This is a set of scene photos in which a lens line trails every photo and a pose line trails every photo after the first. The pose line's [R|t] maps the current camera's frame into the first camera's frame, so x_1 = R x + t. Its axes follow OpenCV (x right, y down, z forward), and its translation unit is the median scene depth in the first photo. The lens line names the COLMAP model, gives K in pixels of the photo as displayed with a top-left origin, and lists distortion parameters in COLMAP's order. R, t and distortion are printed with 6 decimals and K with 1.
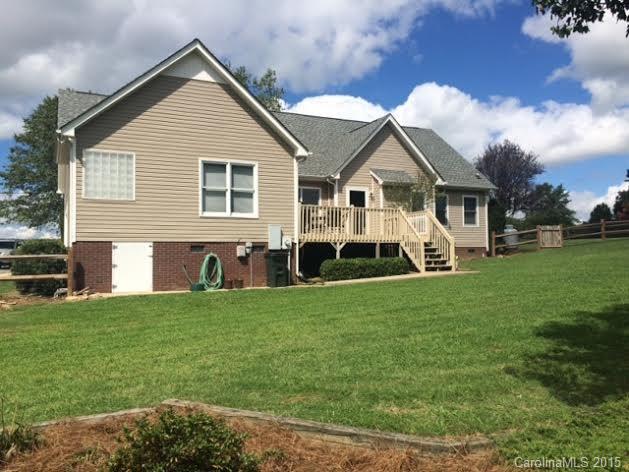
lens RADIAL K [[535.4, 0, 314.9], [0, 535.4, 241.5], [0, 0, 1]] dist [0.070770, -0.084368]
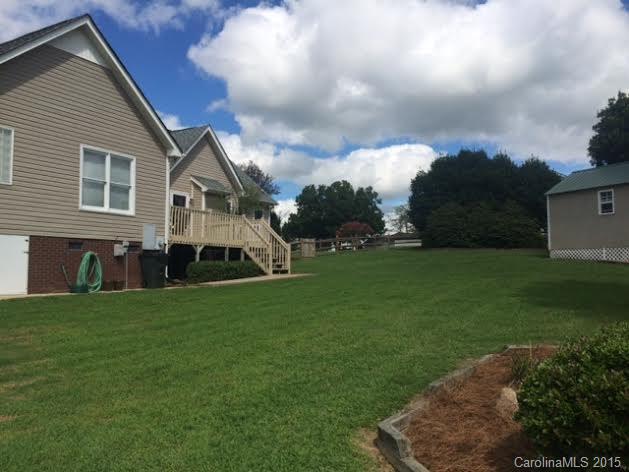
lens RADIAL K [[535.4, 0, 309.0], [0, 535.4, 232.5], [0, 0, 1]] dist [0.070770, -0.084368]
pose [[0.822150, 0.049876, 0.567081, -0.388983], [-0.027130, 0.998455, -0.048485, 0.023162], [-0.568624, 0.024477, 0.822234, 0.046094]]
